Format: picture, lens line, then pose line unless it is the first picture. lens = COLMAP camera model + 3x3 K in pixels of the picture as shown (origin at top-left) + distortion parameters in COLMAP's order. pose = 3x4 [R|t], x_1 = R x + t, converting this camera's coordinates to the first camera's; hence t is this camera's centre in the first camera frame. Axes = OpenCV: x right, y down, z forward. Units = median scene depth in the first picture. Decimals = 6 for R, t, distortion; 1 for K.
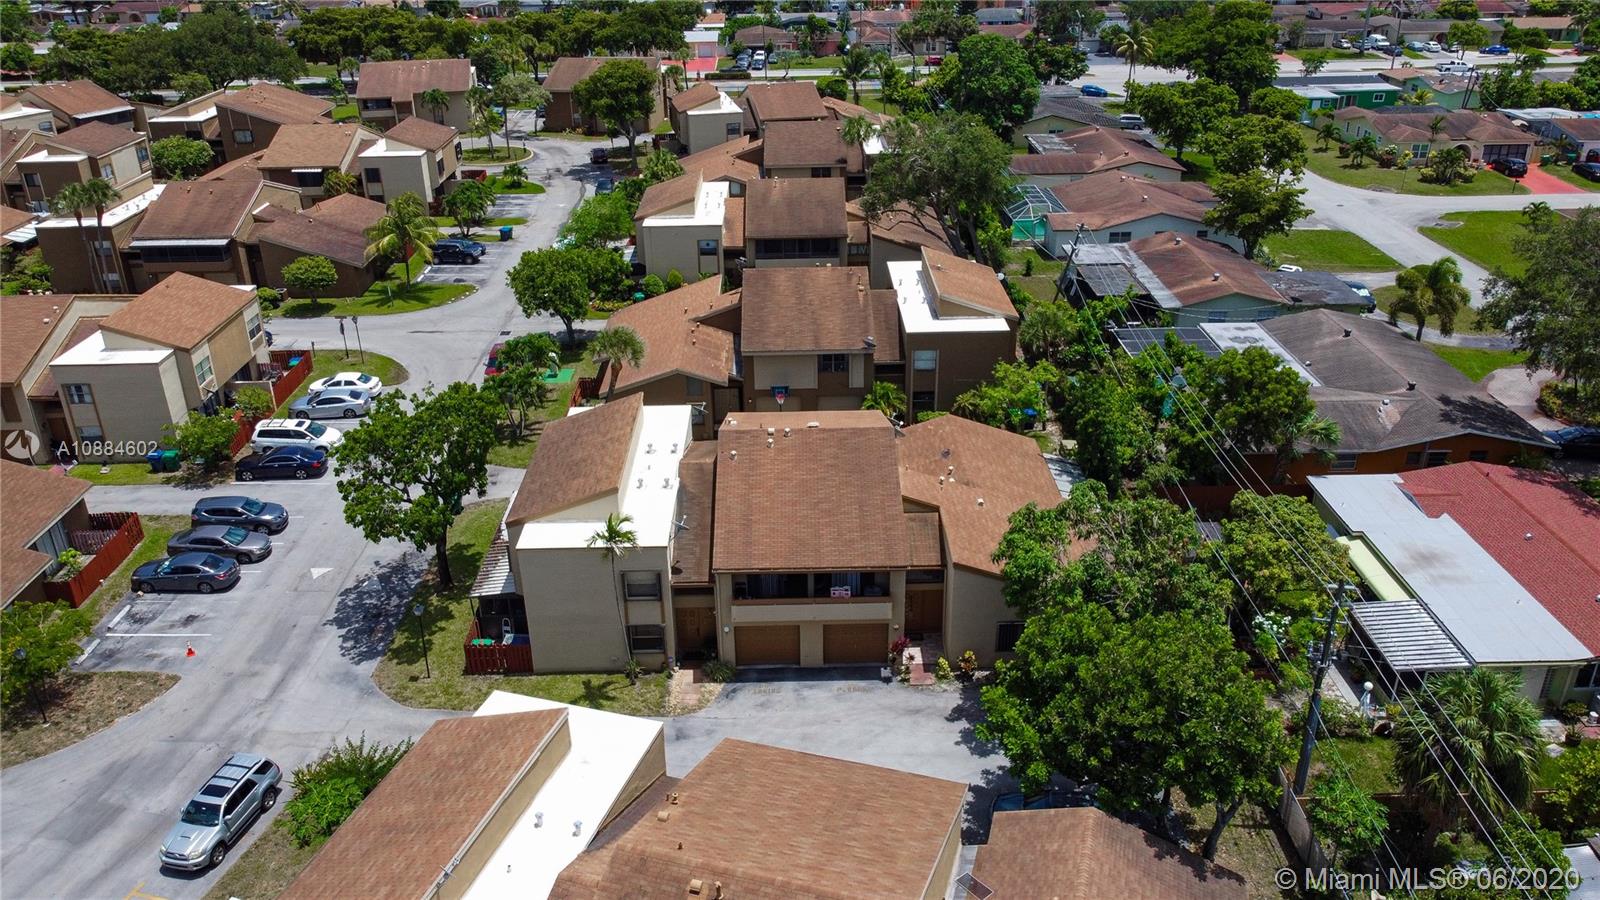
lens RADIAL K [[1212.7, 0, 800.0], [0, 1212.7, 450.0], [0, 0, 1]] dist [-0.006450, 0.002846]
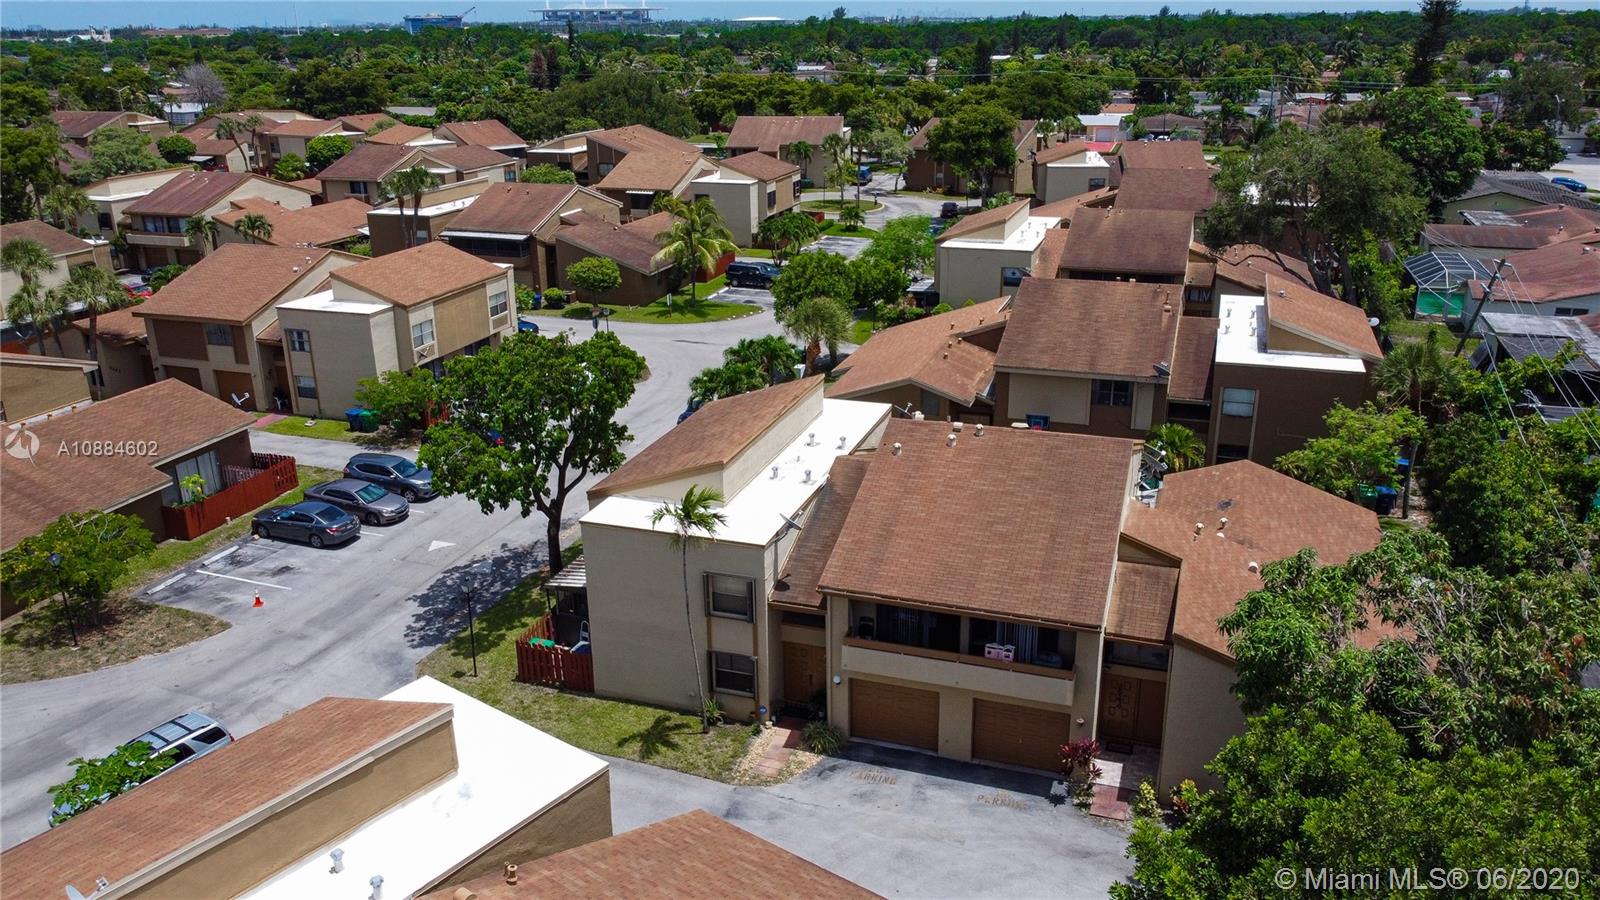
lens RADIAL K [[1212.7, 0, 800.0], [0, 1212.7, 450.0], [0, 0, 1]] dist [-0.006450, 0.002846]
pose [[0.940230, 0.116587, -0.319960, 0.108610], [-0.147760, 0.986186, -0.074859, 0.059891], [0.306813, 0.117662, 0.944469, 0.257535]]
